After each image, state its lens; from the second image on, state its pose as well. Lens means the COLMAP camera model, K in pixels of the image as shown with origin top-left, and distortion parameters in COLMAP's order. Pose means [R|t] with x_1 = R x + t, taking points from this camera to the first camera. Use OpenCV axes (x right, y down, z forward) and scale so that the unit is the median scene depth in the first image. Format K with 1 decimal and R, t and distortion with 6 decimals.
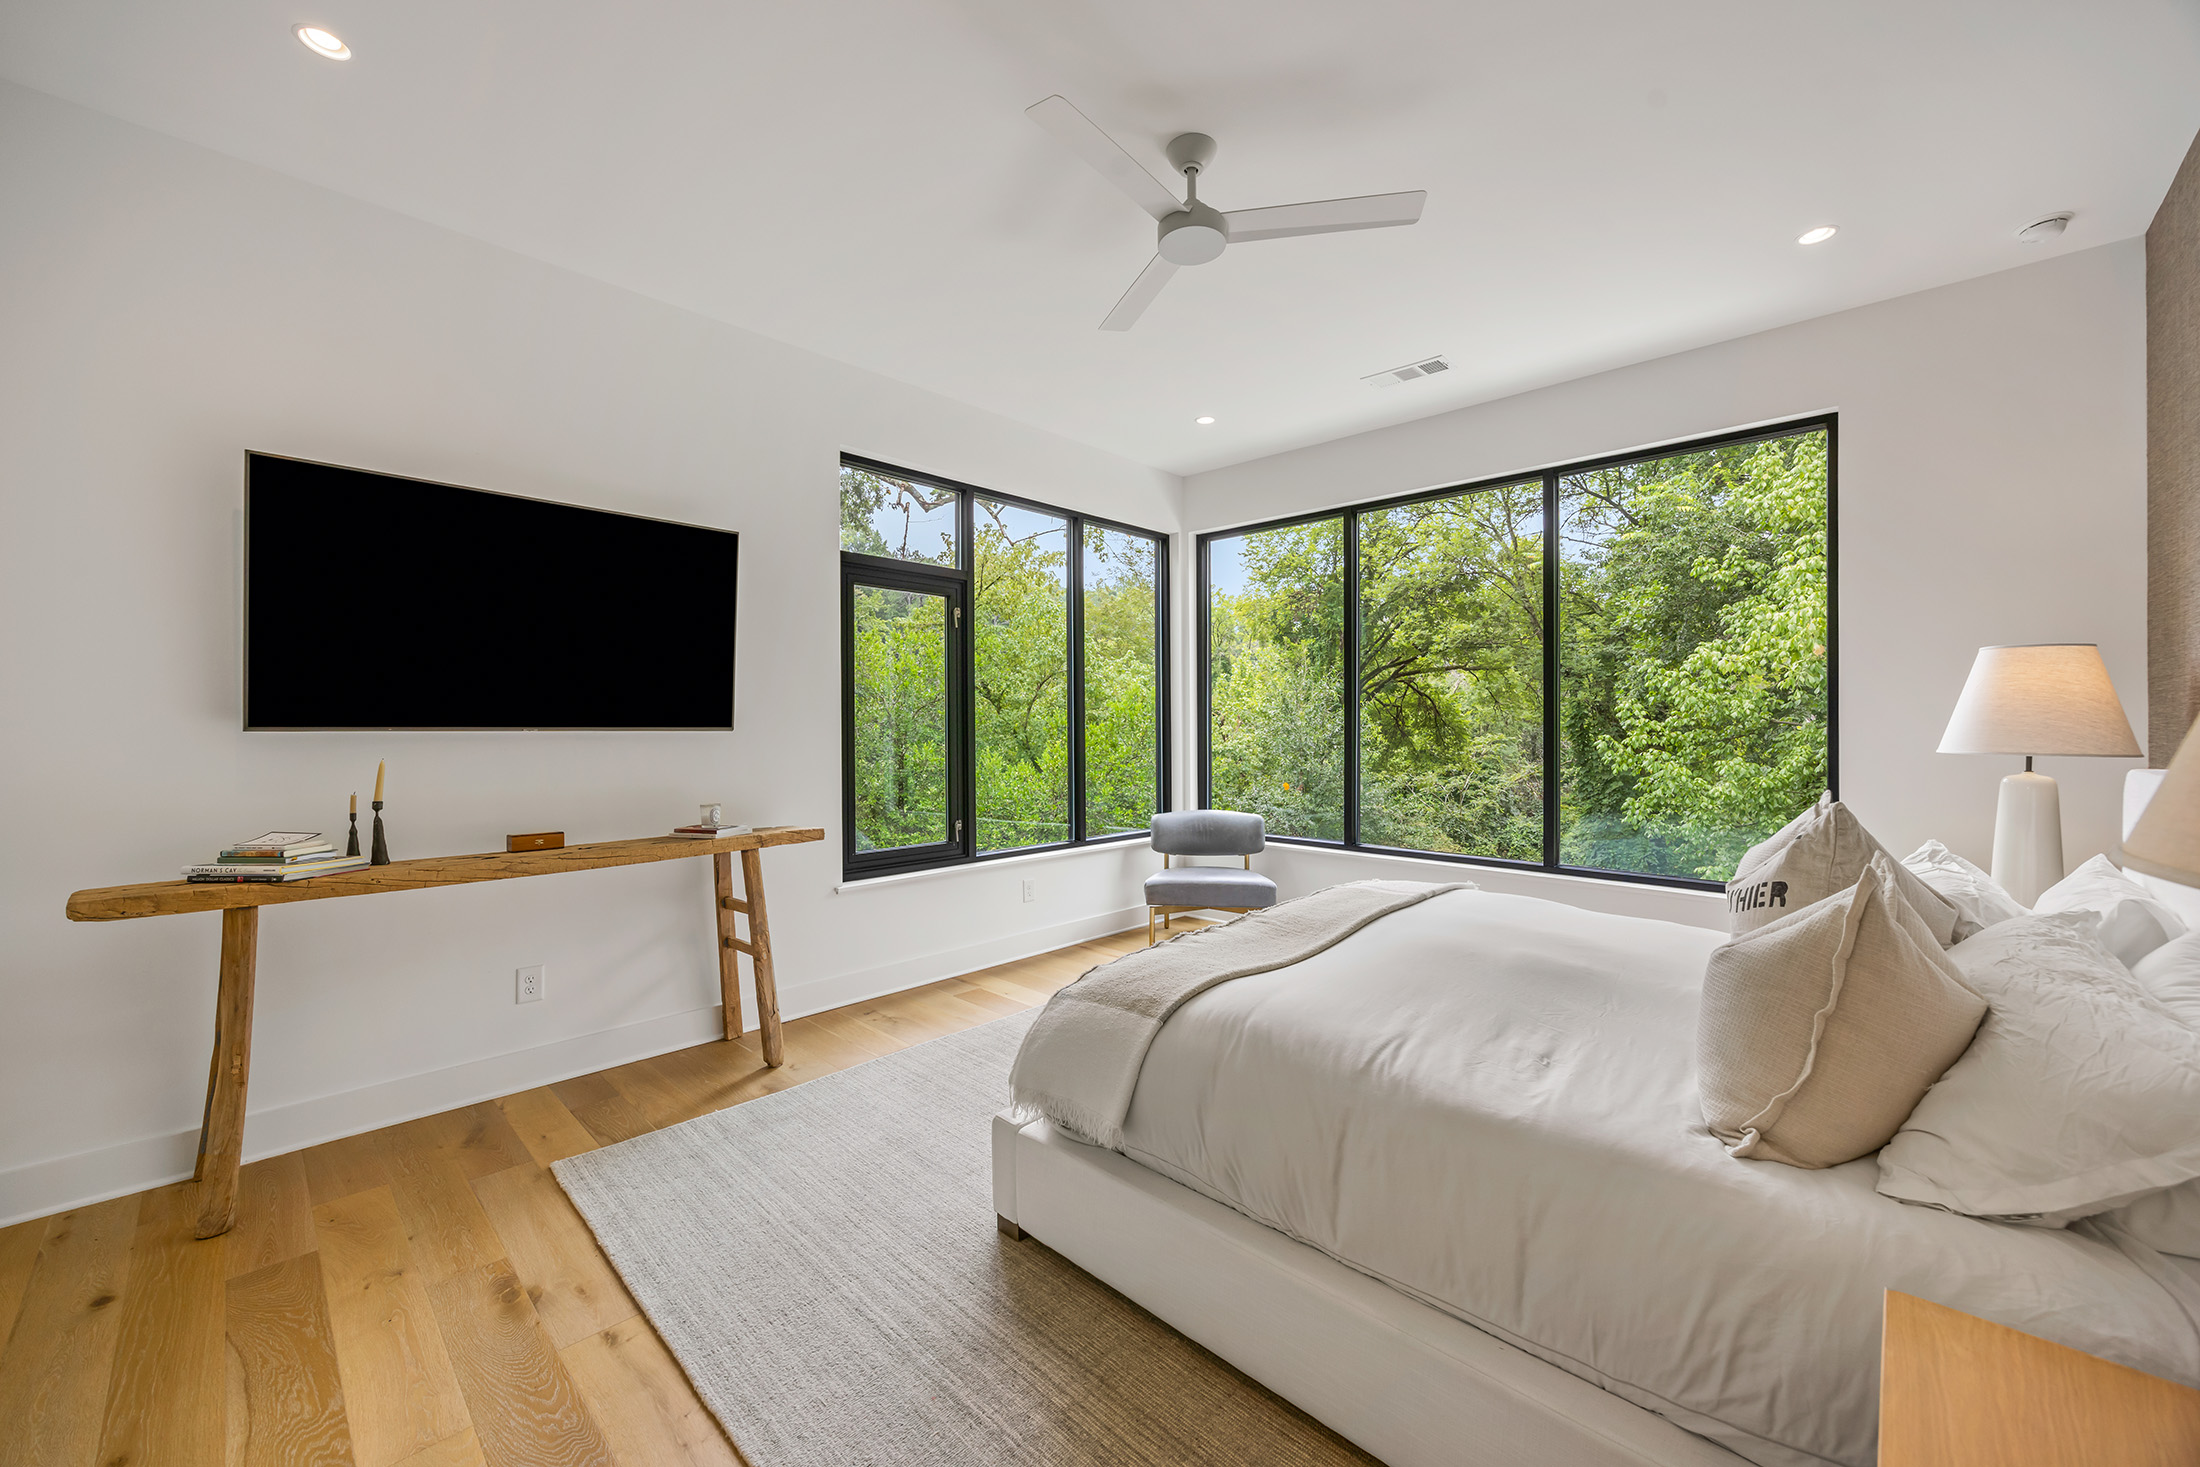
lens RADIAL K [[865.9, 0, 1106.5], [0, 865.9, 725.1], [0, 0, 1]] dist [0.003836, -0.000946]
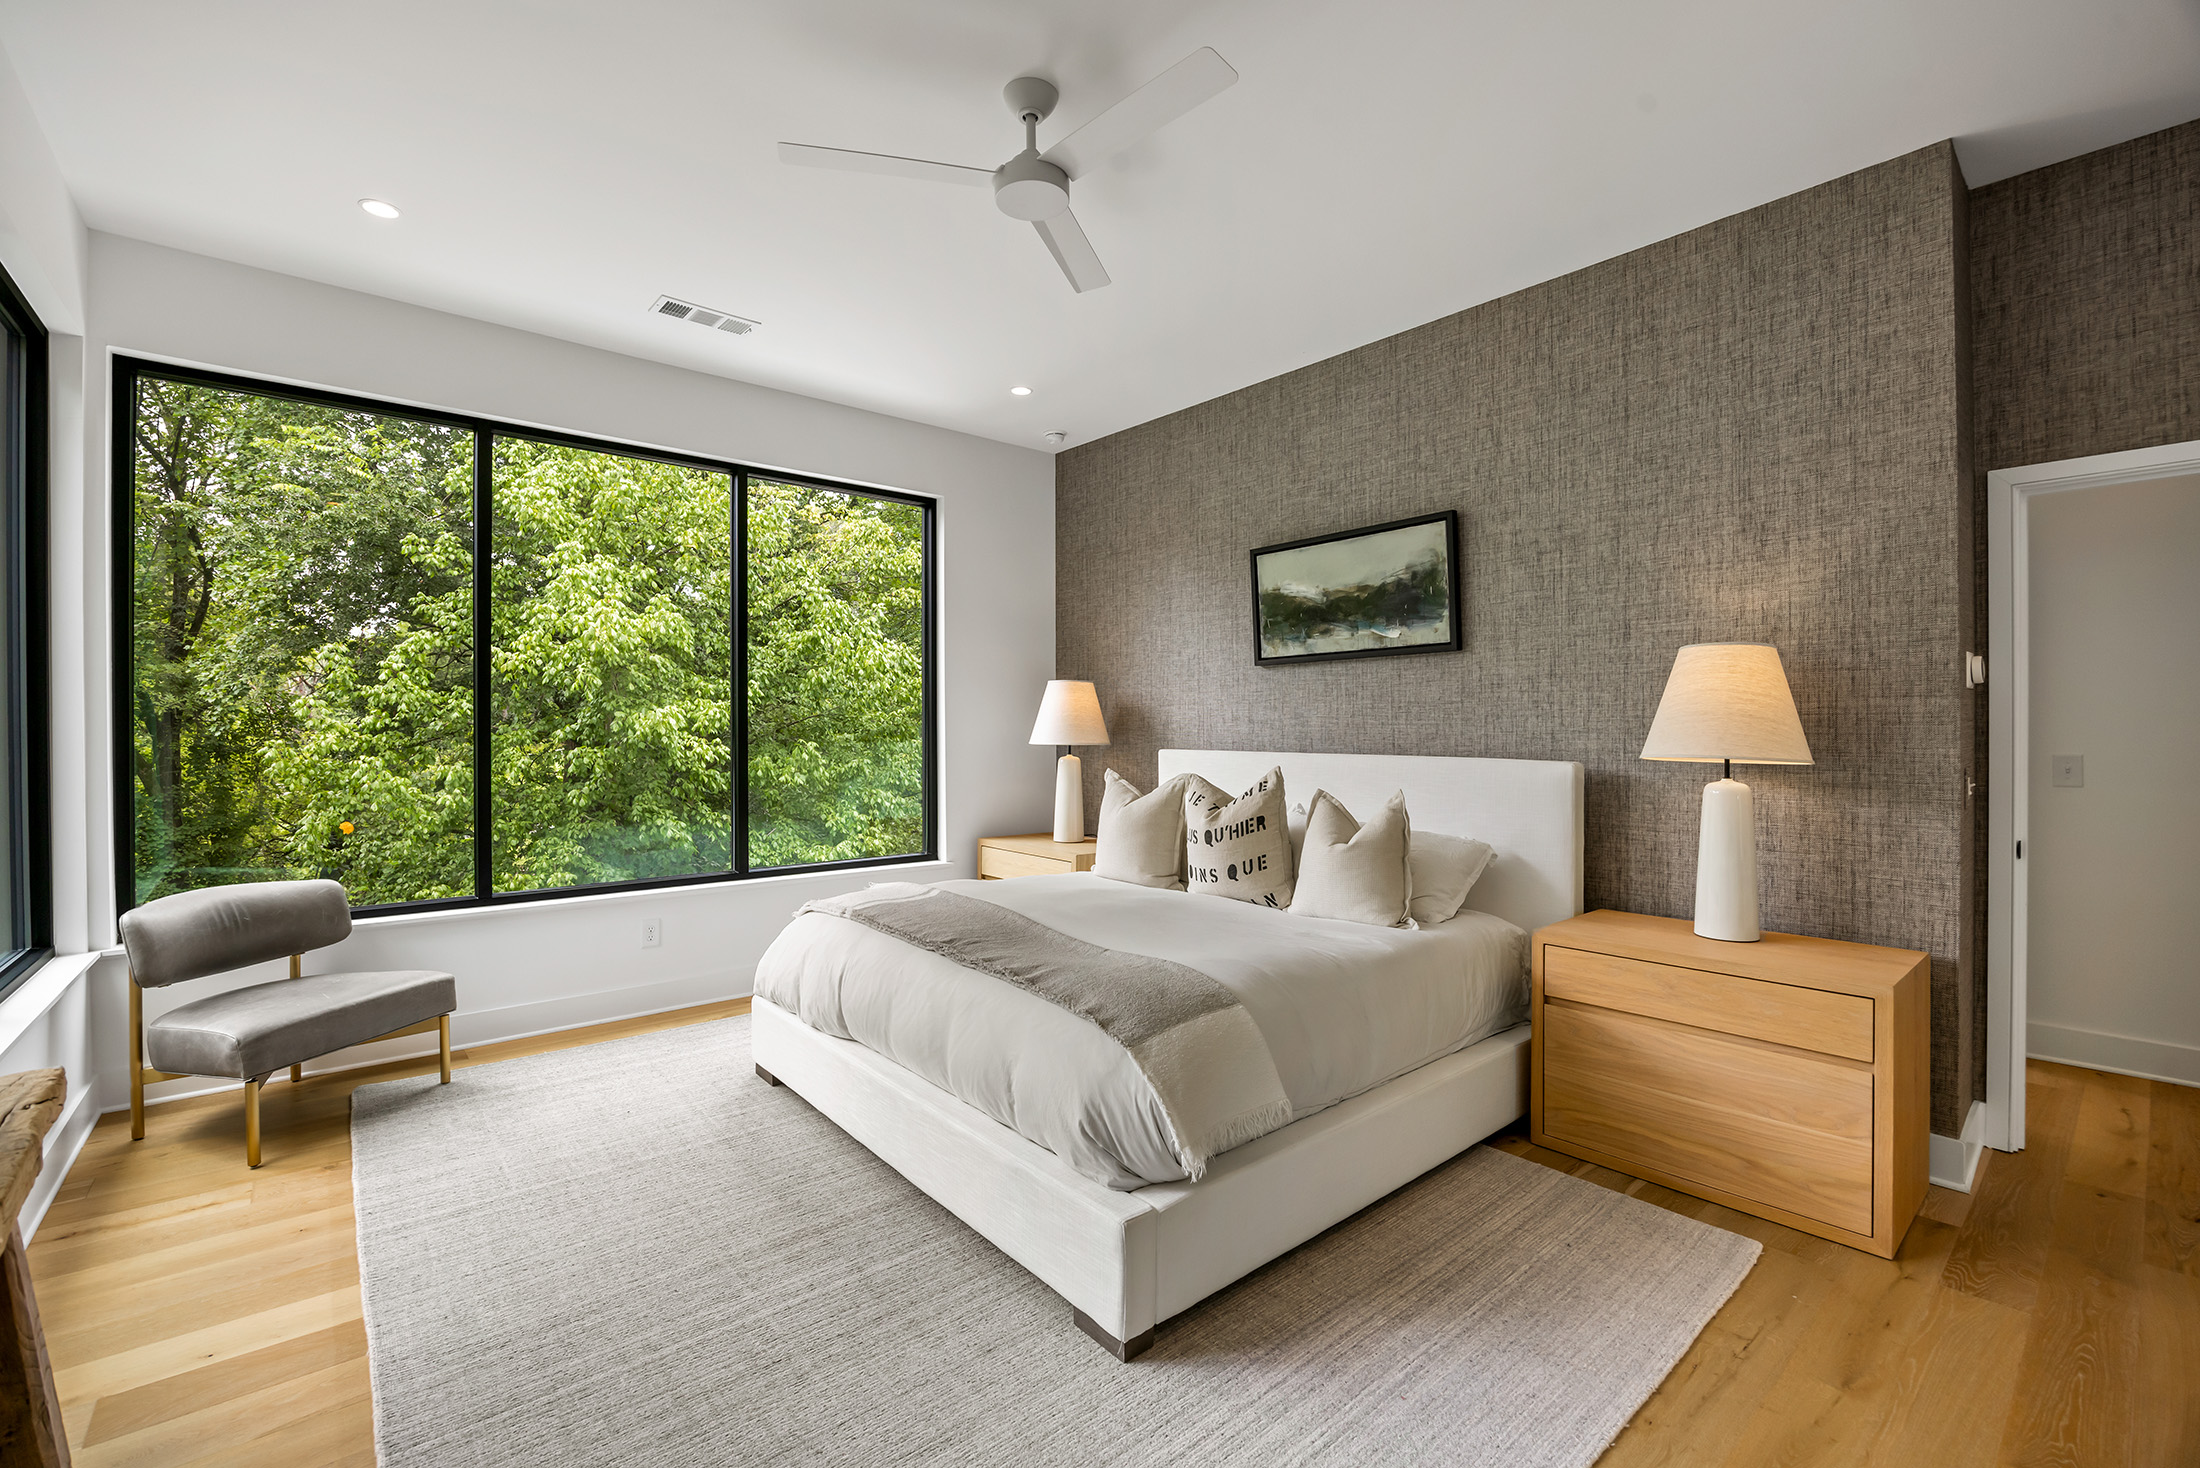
lens RADIAL K [[949.6, 0, 1107.1], [0, 949.6, 728.5], [0, 0, 1]] dist [-0.005380, -0.000373]
pose [[0.082113, -0.010326, 0.996570, -0.538033], [0.003504, 0.999943, 0.010073, -0.007437], [-0.996617, 0.002665, 0.082145, 0.510544]]
